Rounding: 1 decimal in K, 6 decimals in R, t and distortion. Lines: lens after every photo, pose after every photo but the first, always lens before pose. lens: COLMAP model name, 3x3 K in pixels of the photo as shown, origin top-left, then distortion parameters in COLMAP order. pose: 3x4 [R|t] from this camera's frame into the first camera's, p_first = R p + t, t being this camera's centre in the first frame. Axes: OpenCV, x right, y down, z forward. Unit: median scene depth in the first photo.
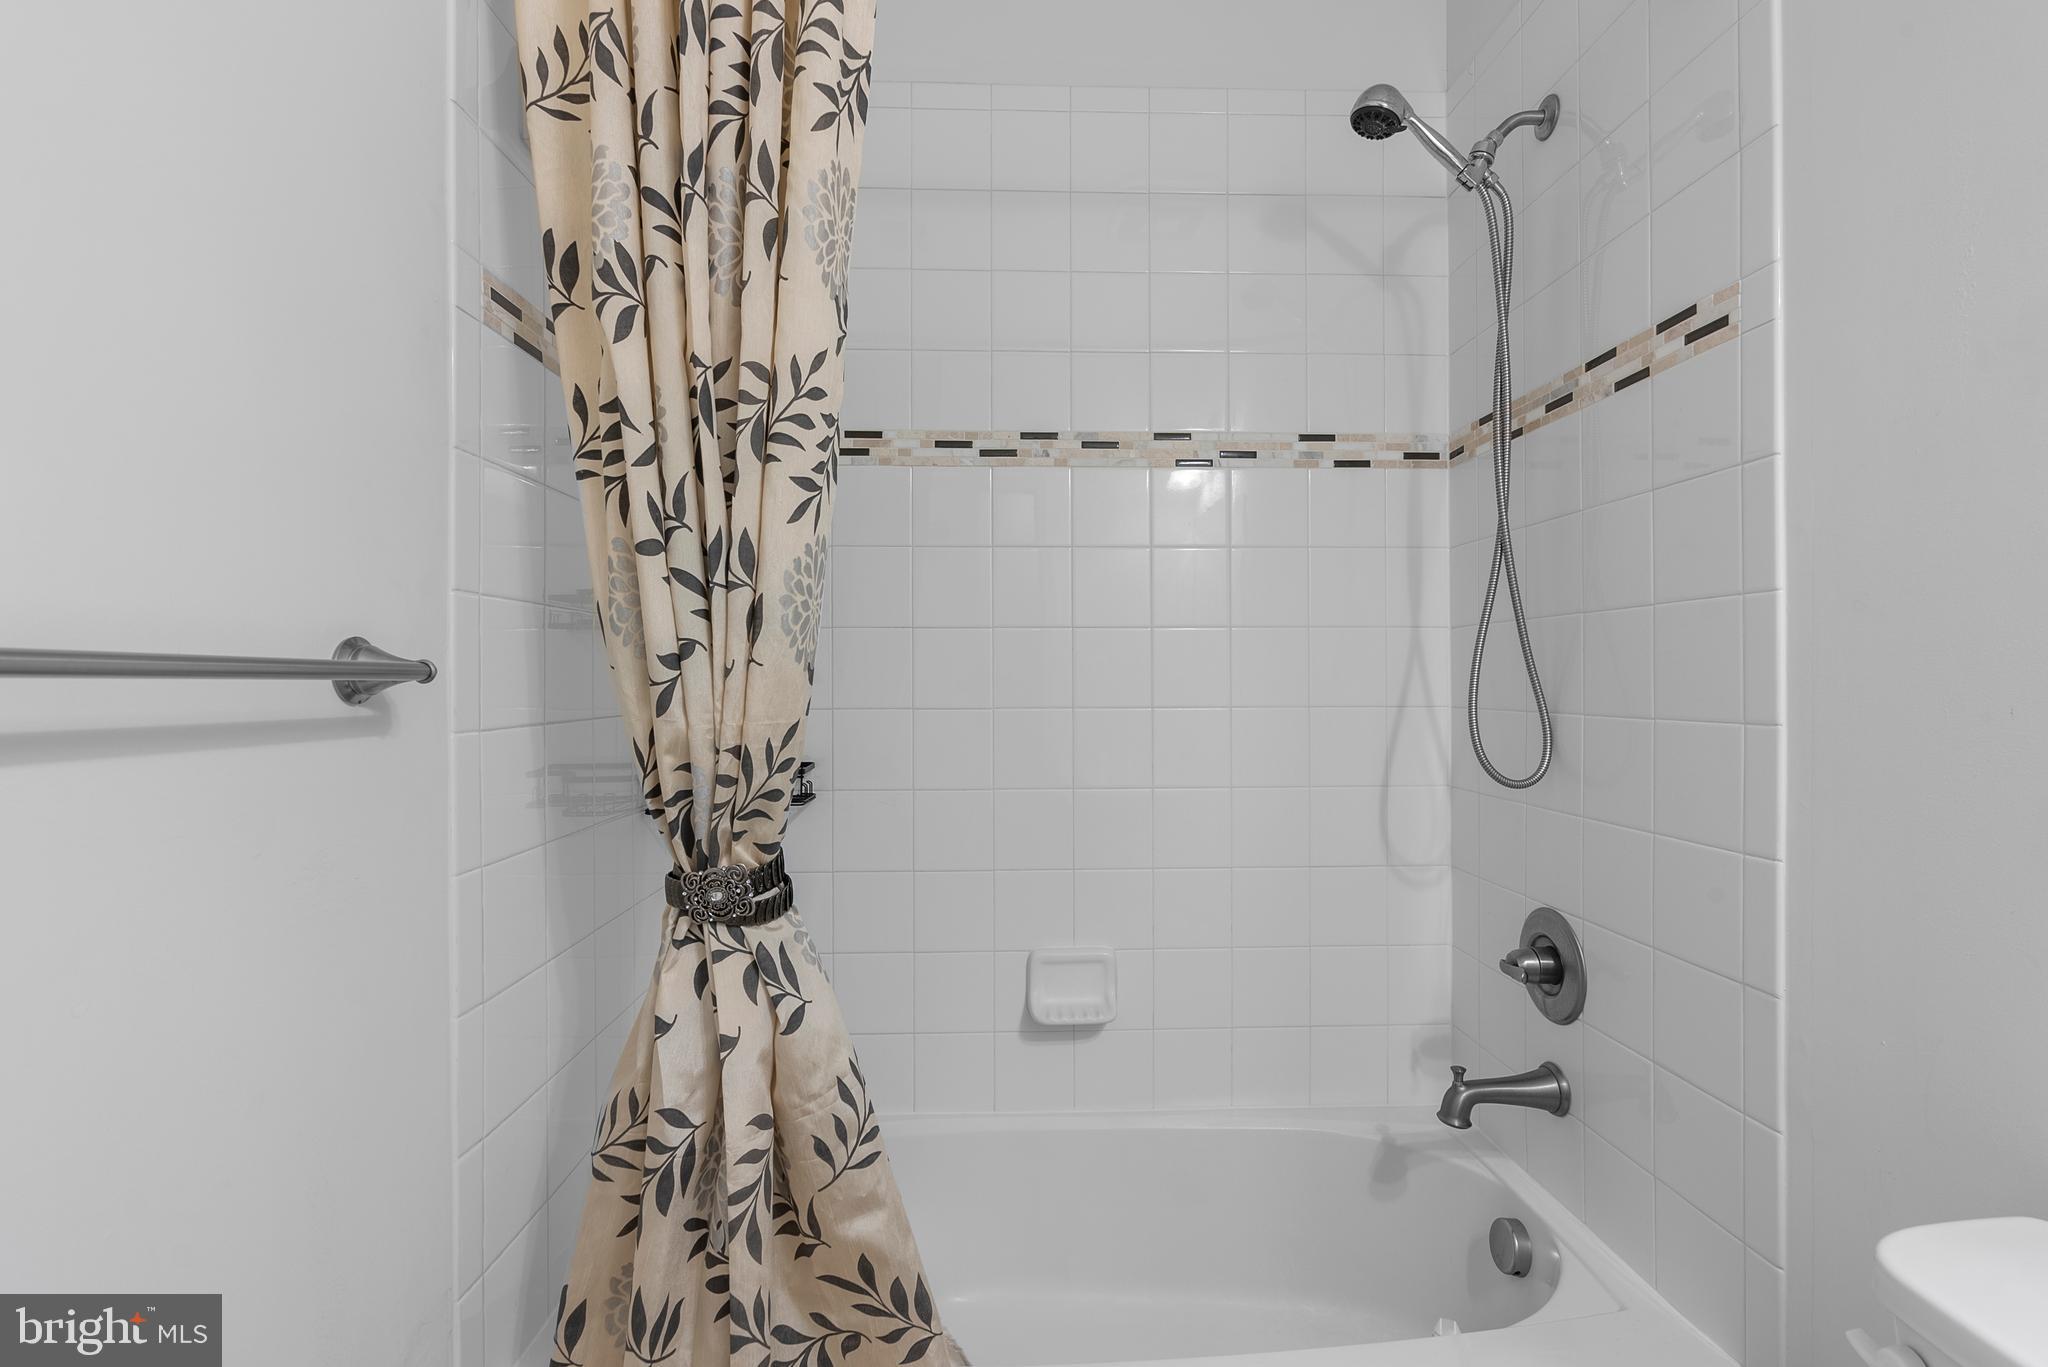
lens RADIAL K [[940.7, 0, 1024.0], [0, 940.7, 683.5], [0, 0, 1]] dist [-0.009468, 0.001822]
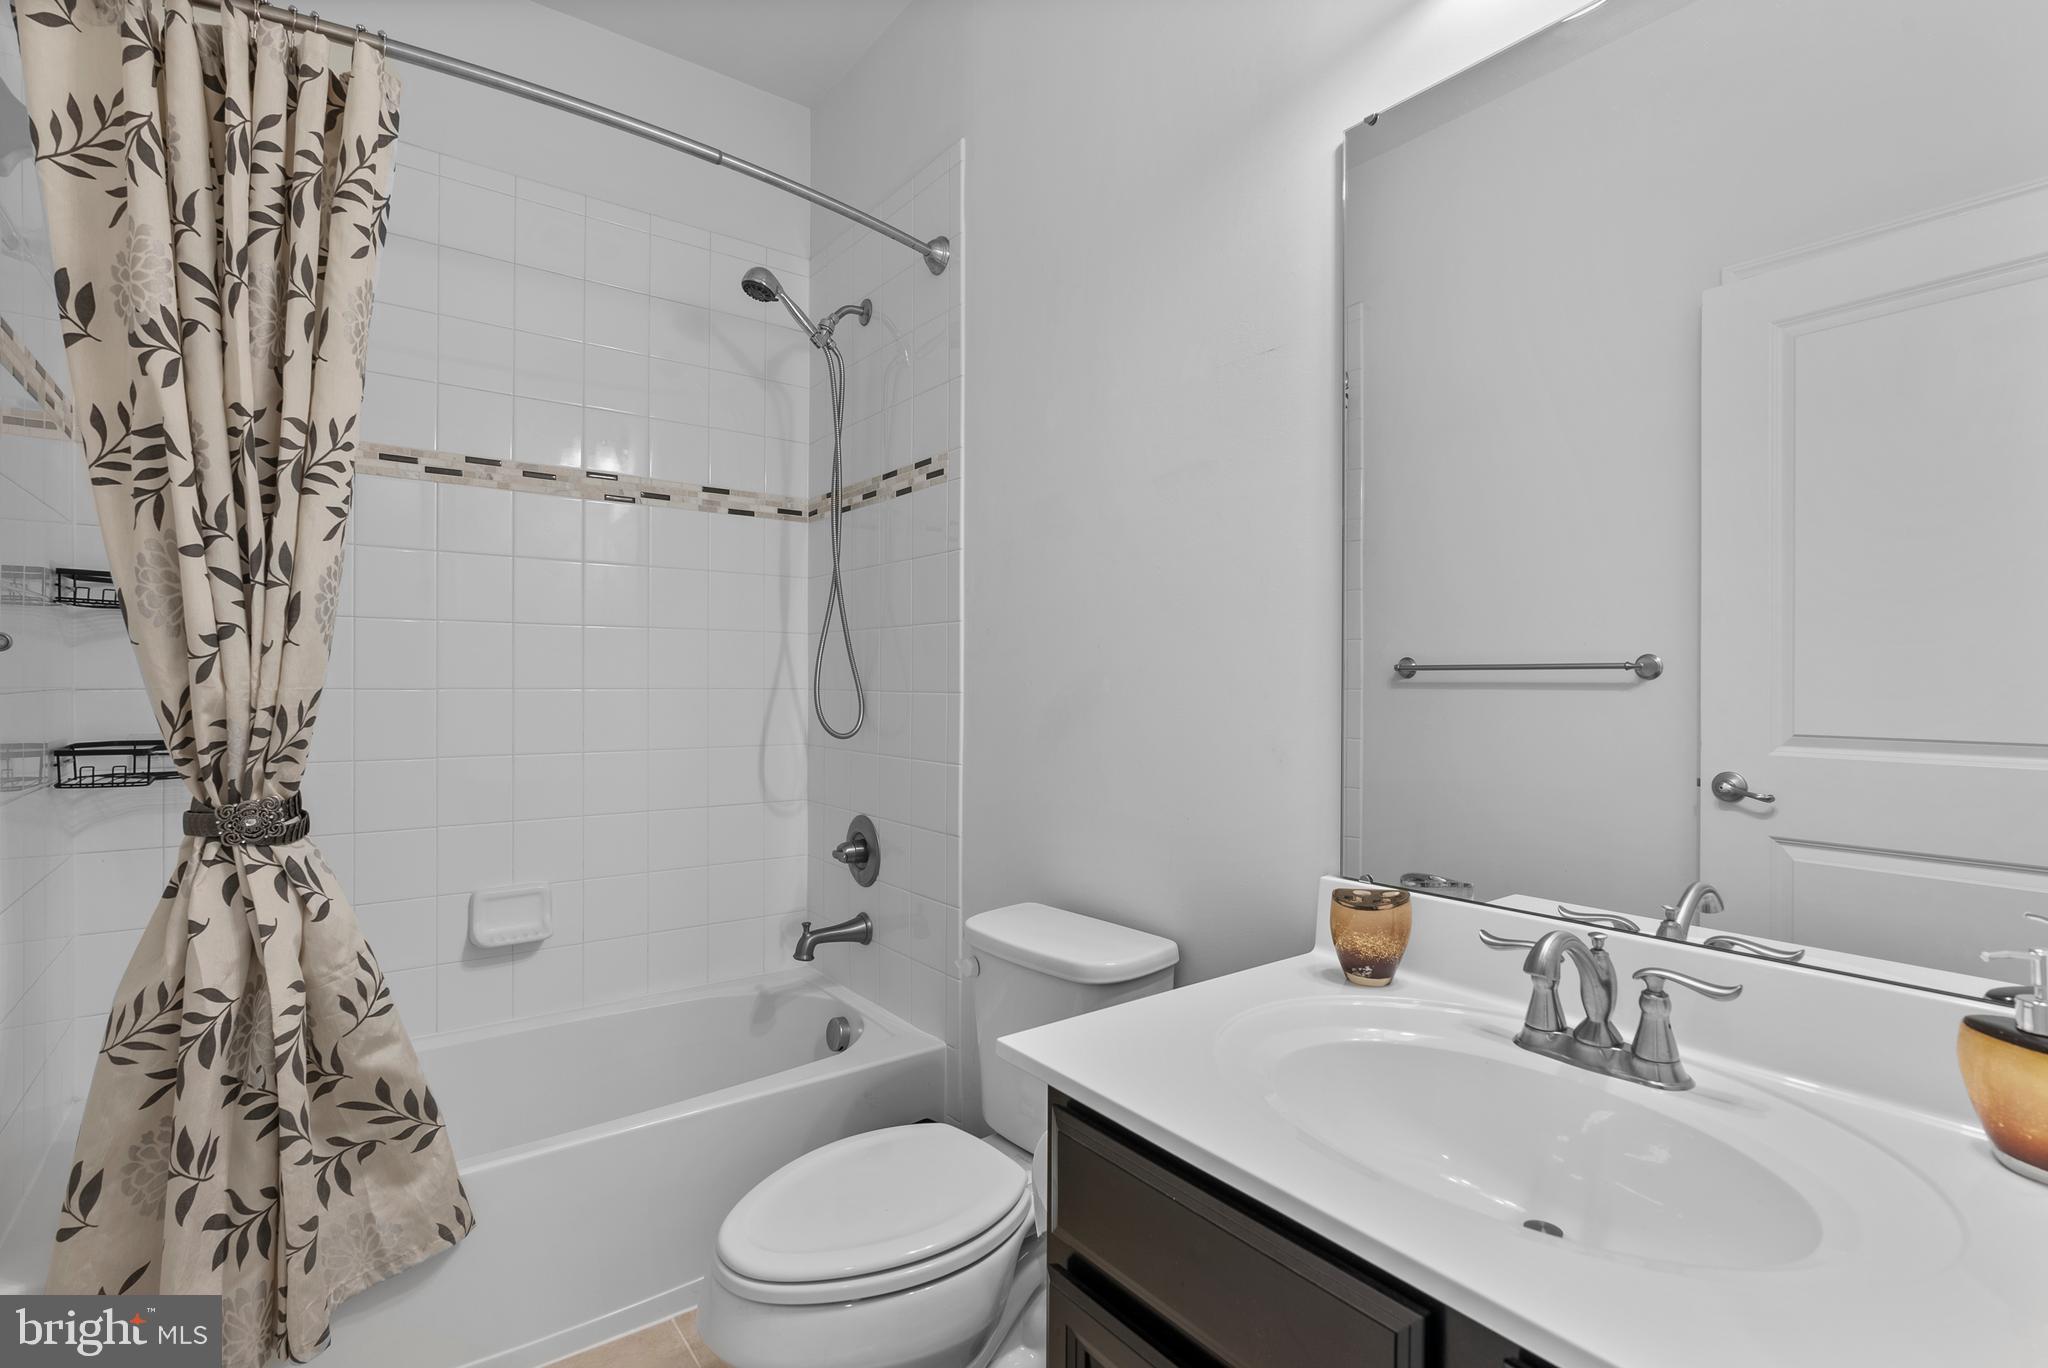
lens RADIAL K [[940.7, 0, 1024.0], [0, 940.7, 684.0], [0, 0, 1]] dist [-0.009468, 0.001822]
pose [[0.812893, 0.005864, 0.582383, -0.206225], [-0.006564, 0.999978, -0.000907, 0.028879], [-0.582376, -0.003086, 0.812914, -0.651761]]
